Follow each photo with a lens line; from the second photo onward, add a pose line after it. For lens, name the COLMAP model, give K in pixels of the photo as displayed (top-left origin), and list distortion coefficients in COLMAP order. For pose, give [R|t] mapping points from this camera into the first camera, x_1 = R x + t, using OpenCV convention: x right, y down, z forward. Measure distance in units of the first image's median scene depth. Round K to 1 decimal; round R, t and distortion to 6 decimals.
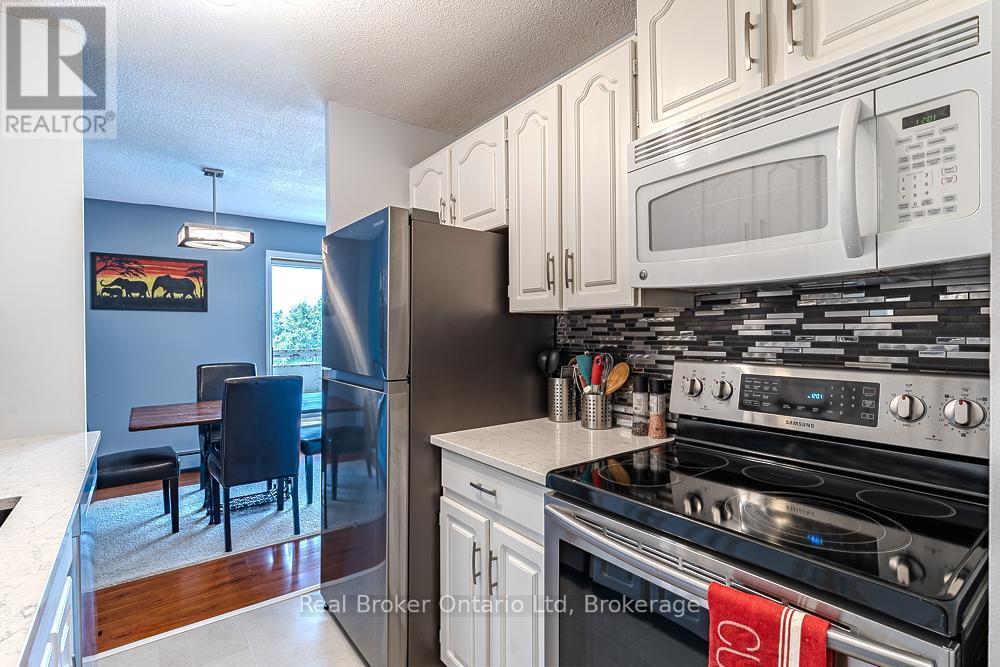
lens RADIAL K [[478.1, 0, 500.0], [0, 478.1, 333.5], [0, 0, 1]] dist [-0.000806, -0.000357]
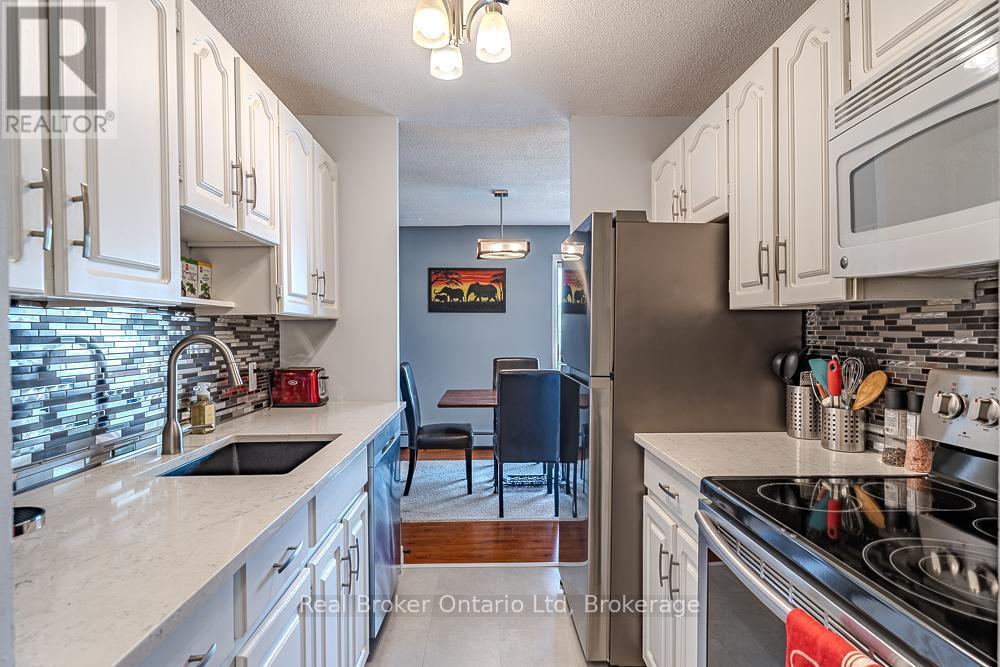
lens RADIAL K [[517.2, 0, 500.0], [0, 517.2, 333.5], [0, 0, 1]] dist [-0.000453, -0.000212]
pose [[0.814202, 0.006702, -0.580543, 0.236672], [-0.005306, 0.999978, 0.004103, -0.000150], [0.580557, -0.000260, 0.814219, -0.051245]]
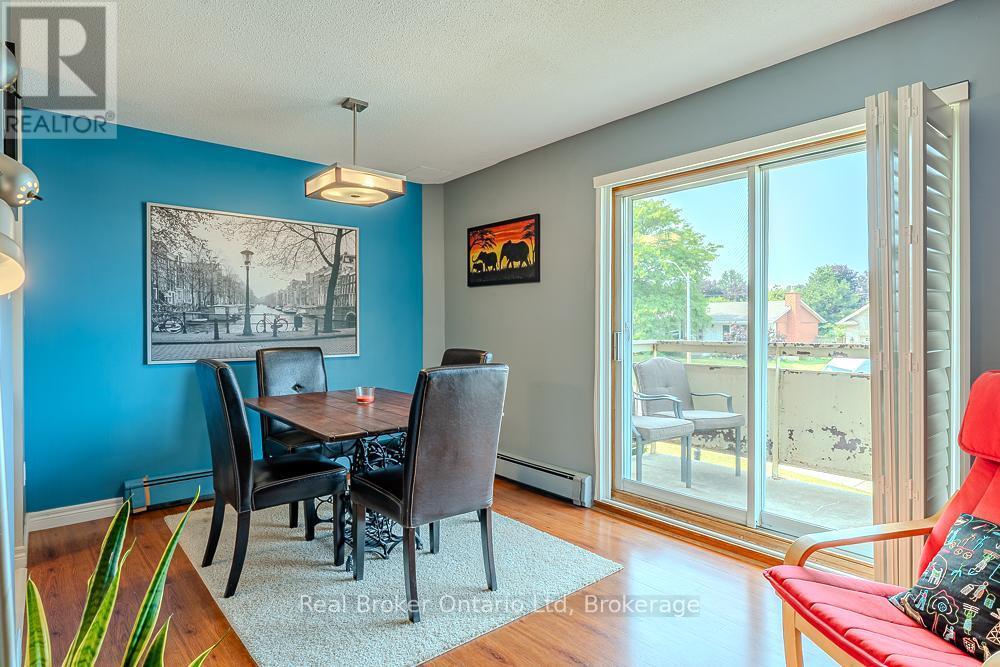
lens RADIAL K [[552.4, 0, 500.0], [0, 552.4, 333.5], [0, 0, 1]] dist [-0.002585, -0.000390]
pose [[0.045925, 0.025510, -0.998619, 0.603078], [-0.006941, 0.999658, 0.025217, 0.033188], [0.998921, 0.005773, 0.046087, 2.134012]]
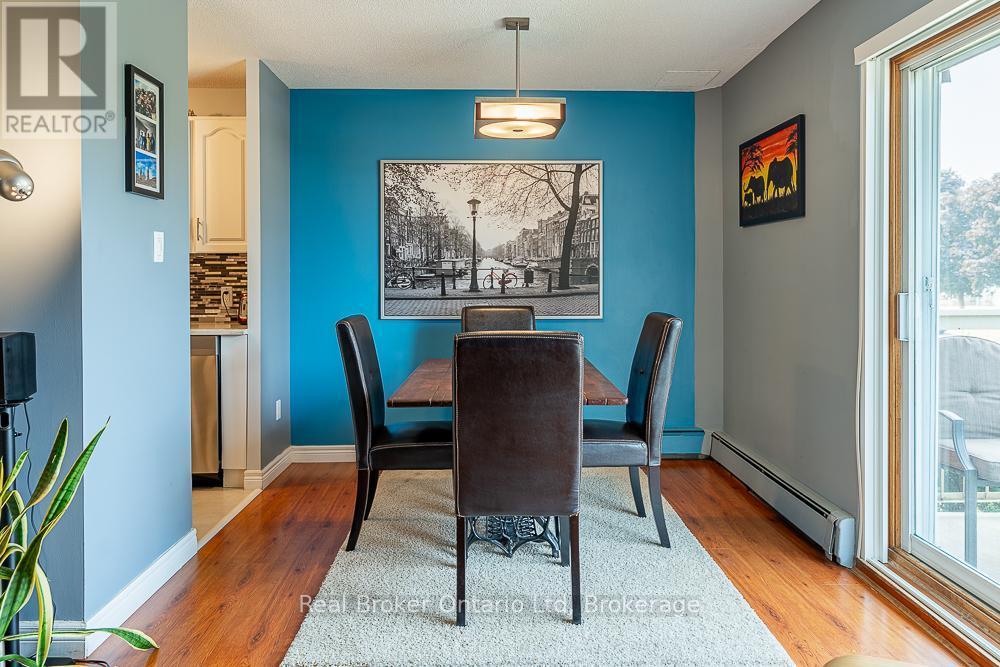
lens RADIAL K [[725.2, 0, 501.1], [0, 725.2, 290.8], [0, 0, 1]] dist [-0.000268, -0.000826]
pose [[-0.591280, 0.024415, -0.806097, 0.455377], [0.001918, 0.999581, 0.028869, 0.024019], [0.806464, 0.015524, -0.591079, 2.838145]]
